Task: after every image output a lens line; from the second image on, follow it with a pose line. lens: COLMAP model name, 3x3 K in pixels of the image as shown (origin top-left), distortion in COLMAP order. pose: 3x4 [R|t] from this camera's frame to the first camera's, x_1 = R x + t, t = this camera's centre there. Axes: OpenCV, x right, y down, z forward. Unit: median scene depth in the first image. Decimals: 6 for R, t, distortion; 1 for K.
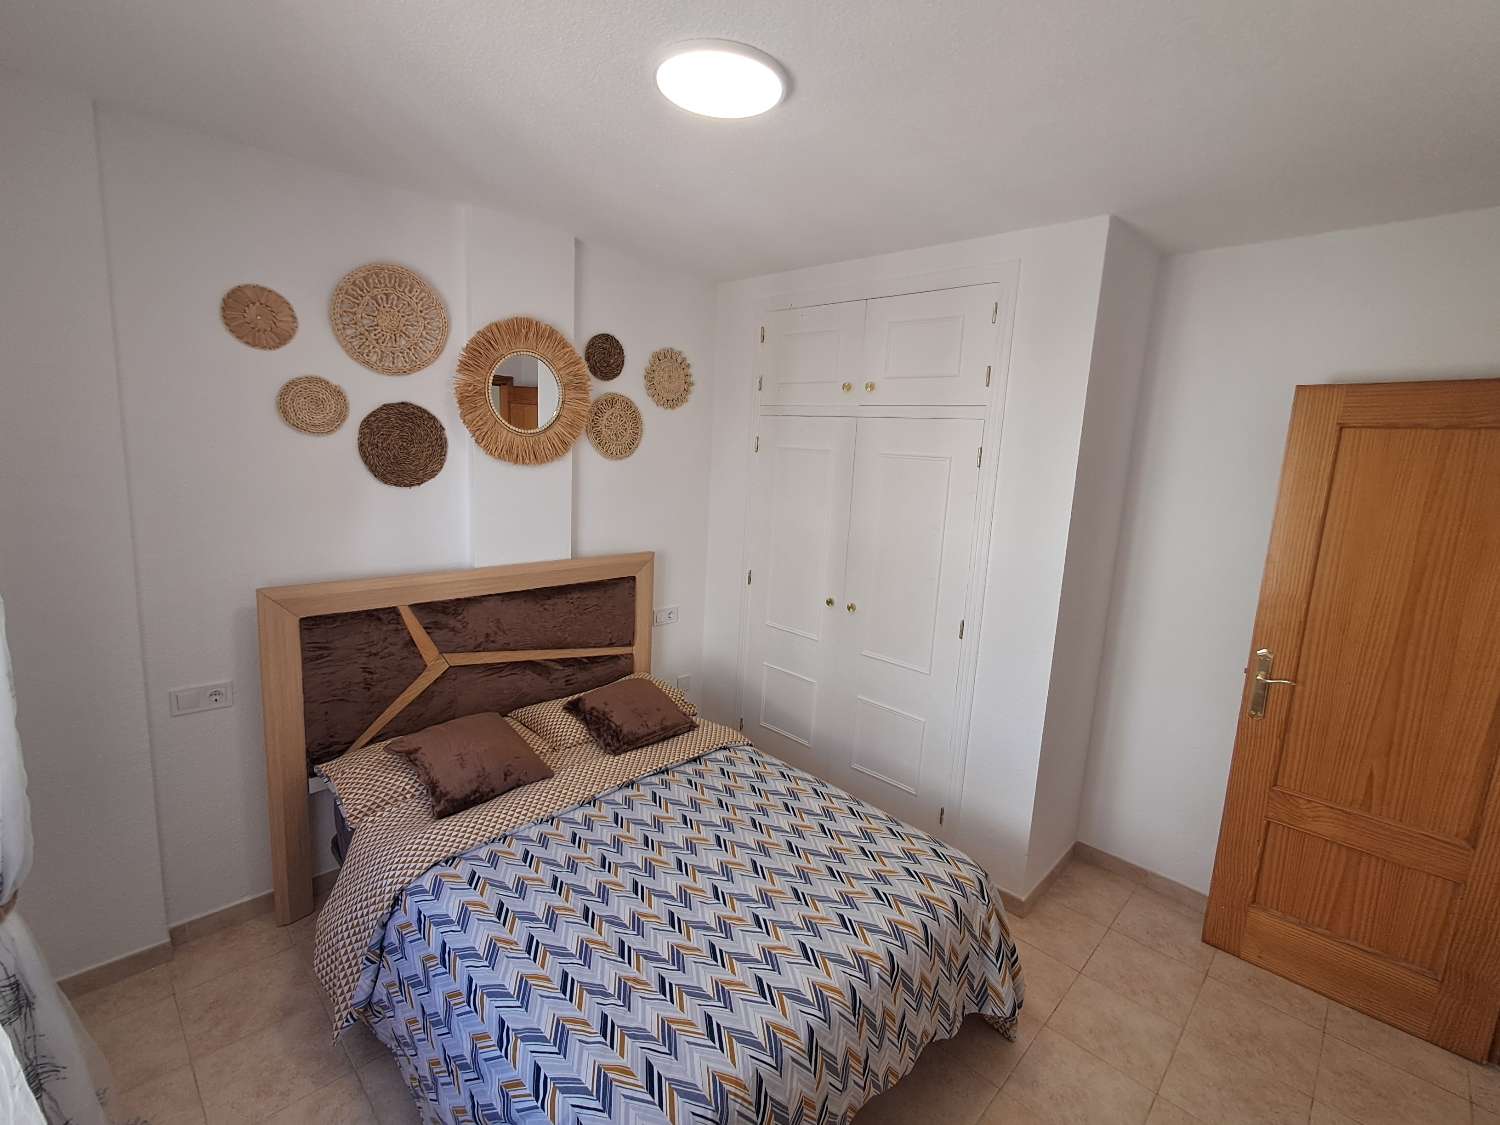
lens RADIAL K [[682.0, 0, 760.1], [0, 682.0, 560.6], [0, 0, 1]] dist [0.002323, 0.005662]
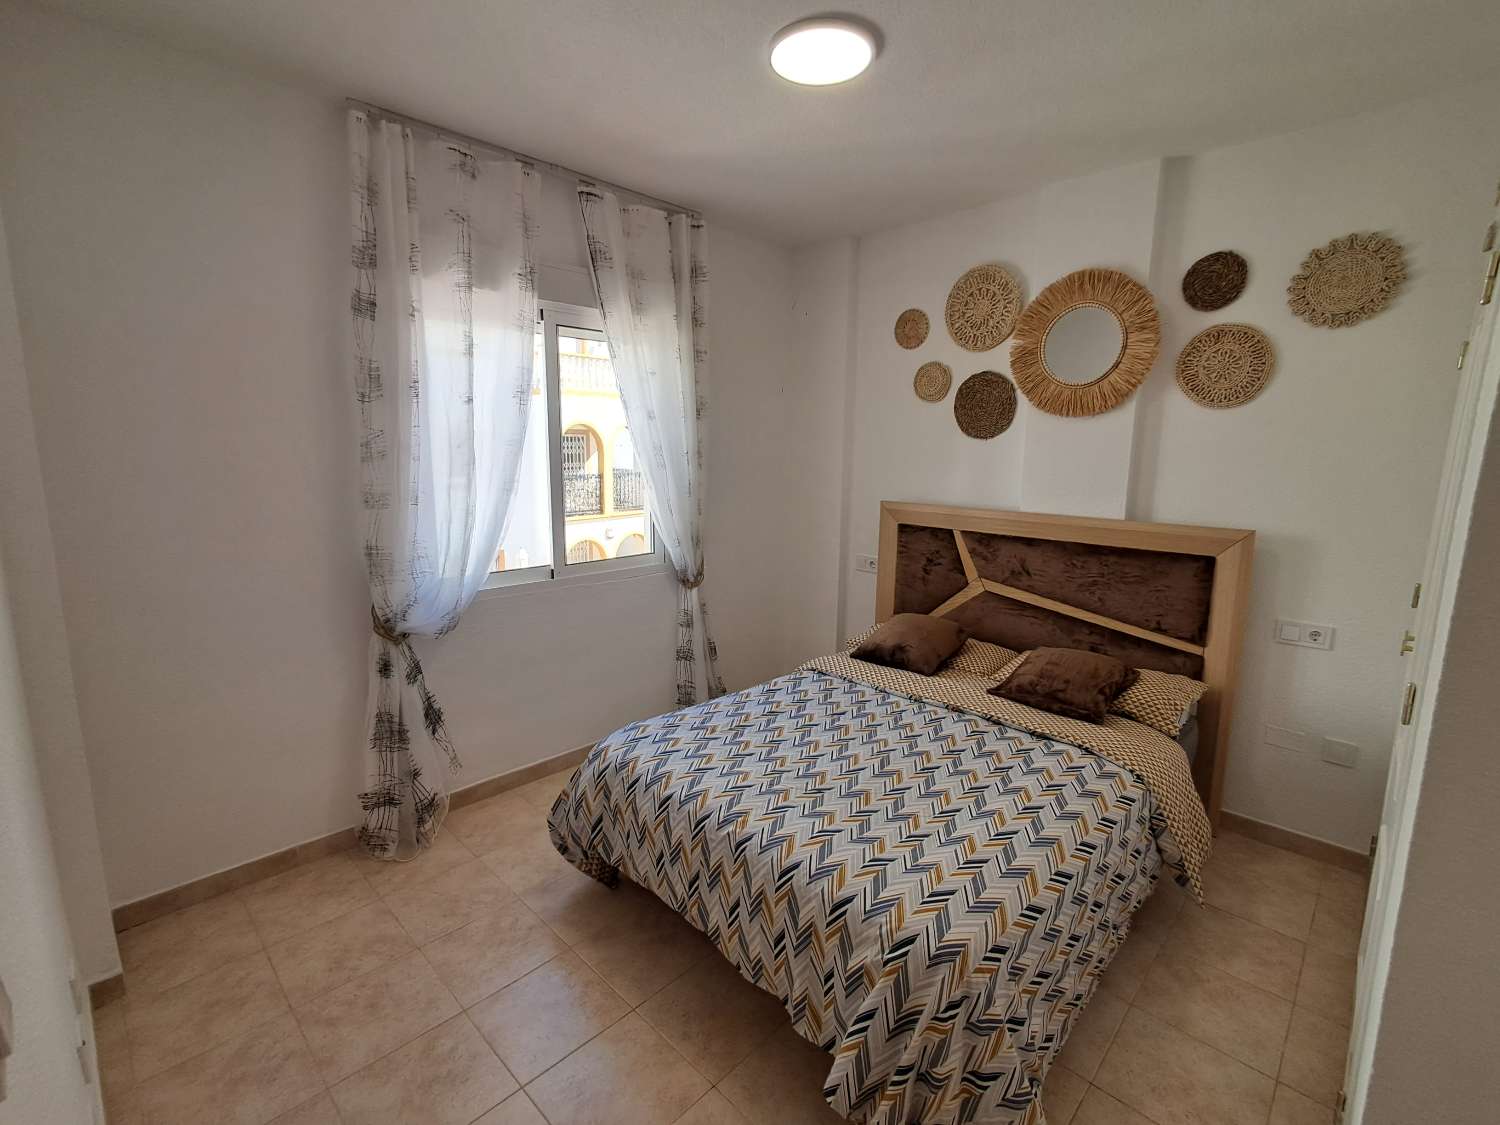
lens RADIAL K [[682.0, 0, 760.3], [0, 682.0, 555.6], [0, 0, 1]] dist [0.002323, 0.005662]
pose [[0.000439, 0.108488, -0.994098, 0.746849], [-0.183122, 0.977297, 0.106573, 0.042583], [0.983090, 0.181994, 0.020296, 0.604193]]
